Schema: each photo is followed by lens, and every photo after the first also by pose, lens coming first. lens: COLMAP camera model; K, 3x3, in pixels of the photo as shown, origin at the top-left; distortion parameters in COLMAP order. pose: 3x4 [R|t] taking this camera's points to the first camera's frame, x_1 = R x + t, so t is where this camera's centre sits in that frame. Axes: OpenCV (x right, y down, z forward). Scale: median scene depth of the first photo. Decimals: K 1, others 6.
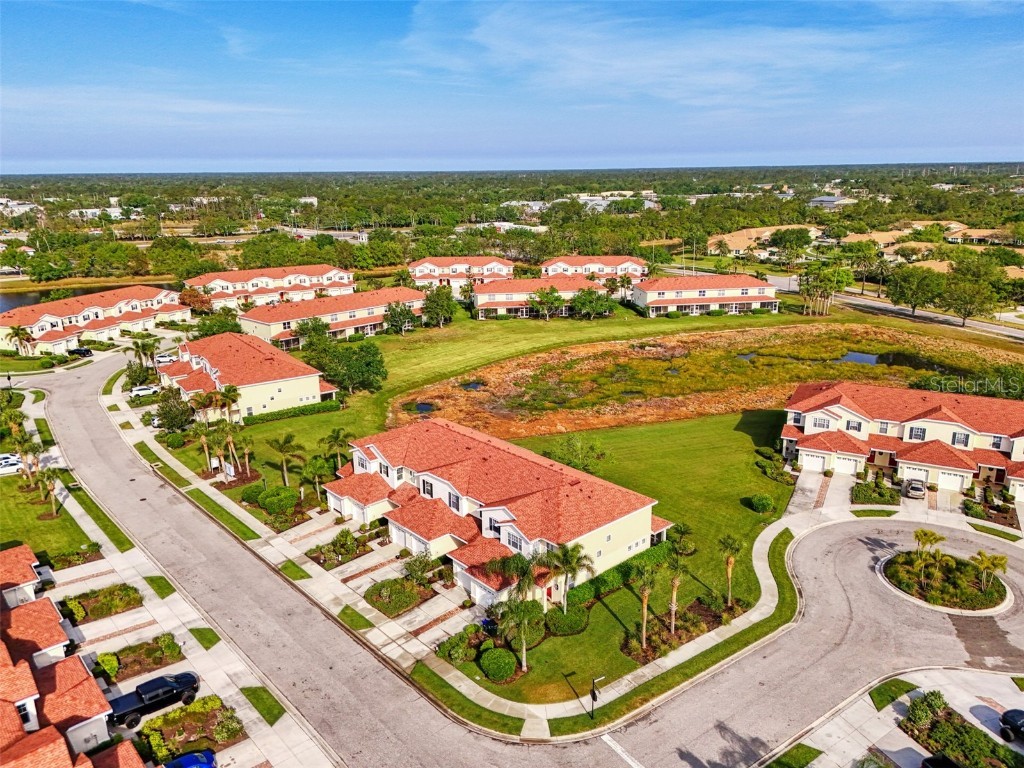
lens RADIAL K [[750.5, 0, 512.0], [0, 750.5, 384.0], [0, 0, 1]] dist [0.079981, -0.077101]
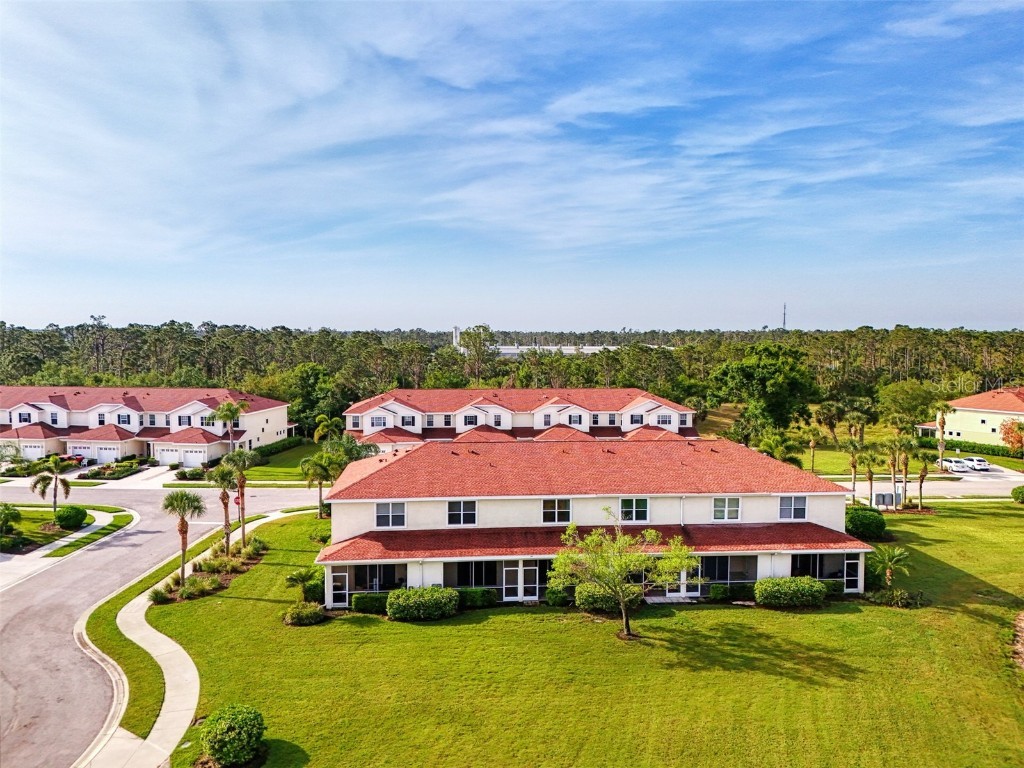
lens RADIAL K [[744.1, 0, 512.0], [0, 744.1, 384.0], [0, 0, 1]] dist [0.067452, -0.076697]
pose [[-0.594336, 0.065412, -0.801552, 0.524851], [-0.216130, 0.947028, 0.237540, -0.112974], [0.774631, 0.314418, -0.548715, 1.243547]]
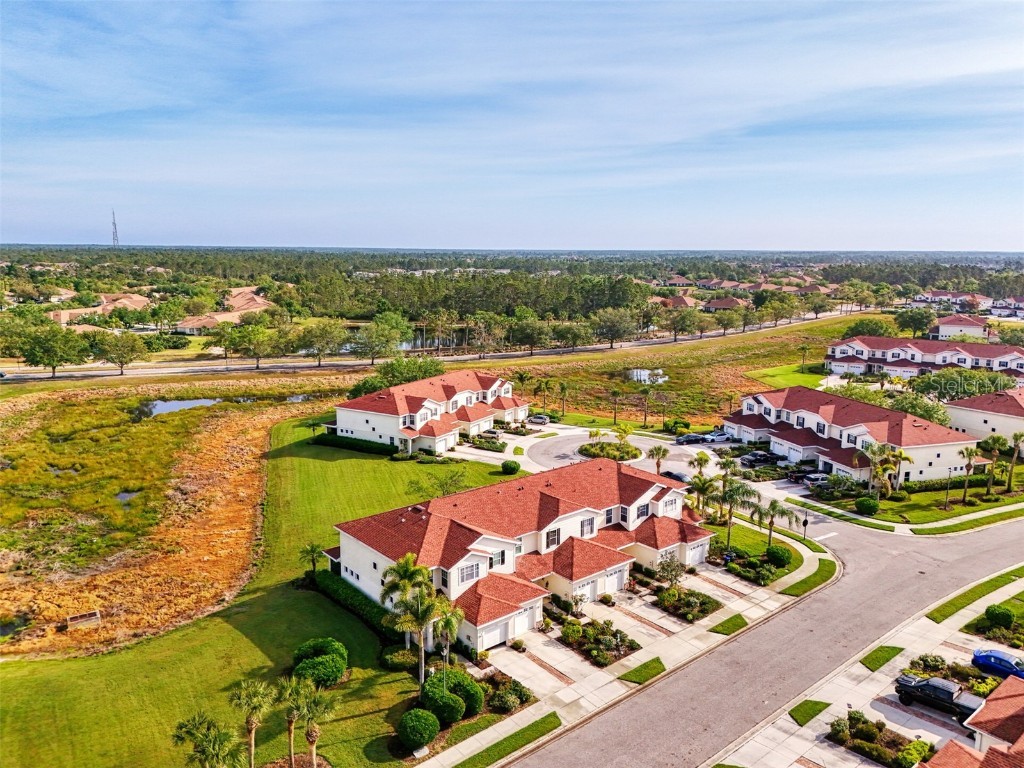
lens RADIAL K [[750.5, 0, 512.0], [0, 750.5, 384.0], [0, 0, 1]] dist [0.079981, -0.077101]
pose [[0.031108, -0.166033, 0.985629, -0.881001], [0.266490, 0.951789, 0.151922, -0.165460], [-0.963336, 0.257934, 0.073854, 0.867967]]
